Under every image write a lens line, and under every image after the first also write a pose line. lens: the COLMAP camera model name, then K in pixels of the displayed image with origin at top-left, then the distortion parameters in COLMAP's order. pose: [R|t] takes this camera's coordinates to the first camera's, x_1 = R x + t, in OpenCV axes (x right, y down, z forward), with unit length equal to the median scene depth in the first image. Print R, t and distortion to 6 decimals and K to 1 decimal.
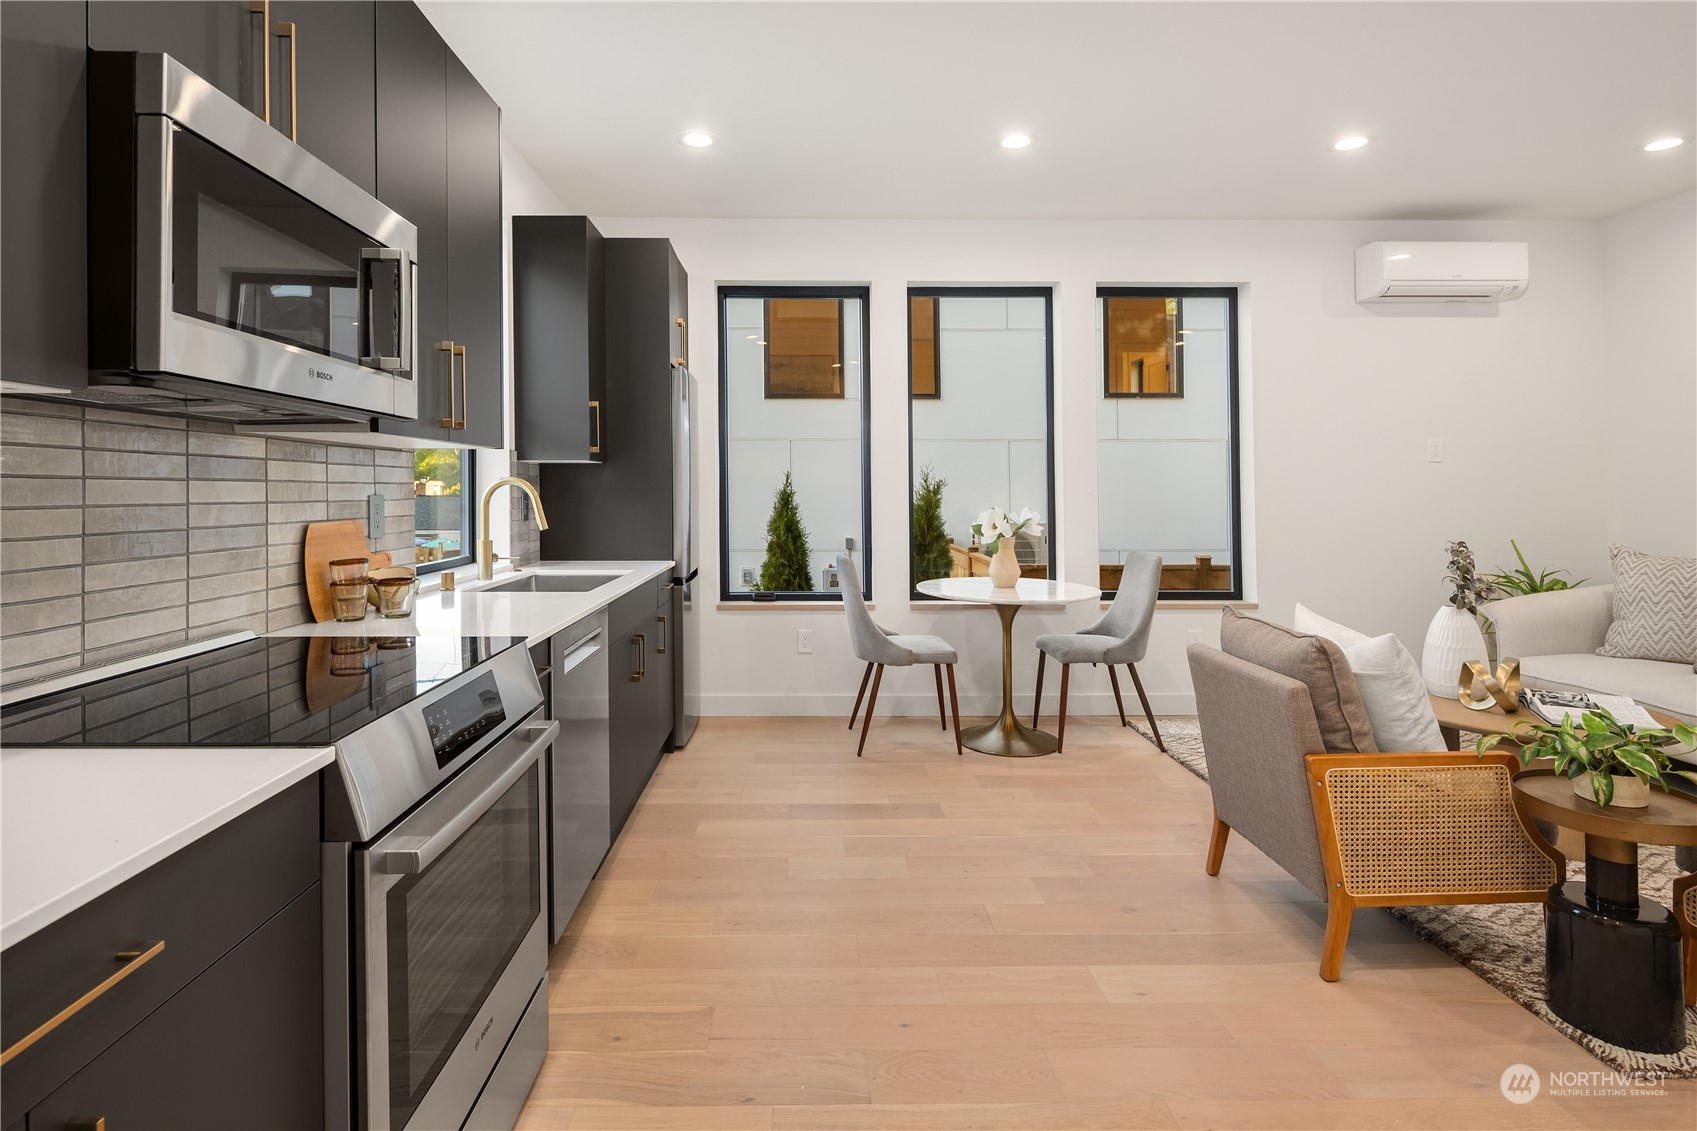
lens RADIAL K [[838.6, 0, 840.6], [0, 838.6, 489.0], [0, 0, 1]] dist [-0.001496, -0.000568]
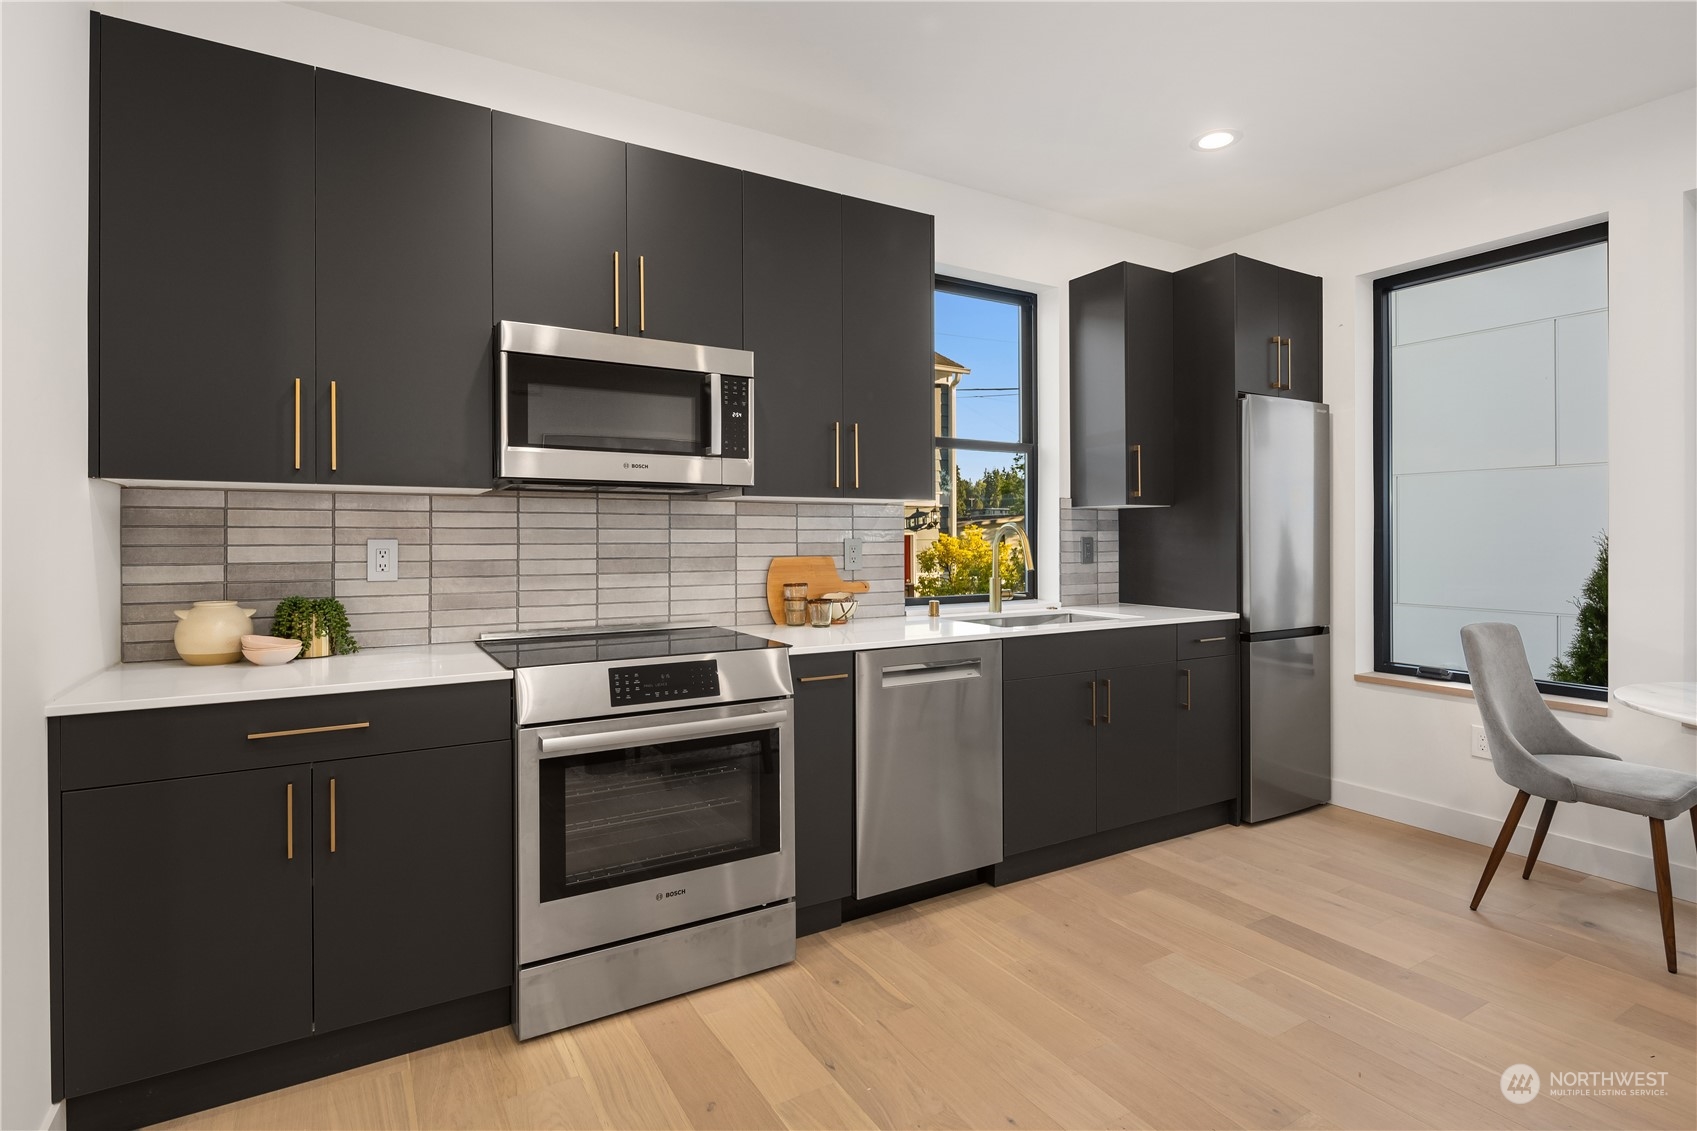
lens RADIAL K [[838.6, 0, 851.9], [0, 838.6, 553.3], [0, 0, 1]] dist [-0.001496, -0.000568]
pose [[0.491277, 0.016661, -0.870844, 0.768665], [0.002980, 0.999779, 0.020809, 0.003529], [0.870999, -0.012818, 0.491118, 0.408163]]
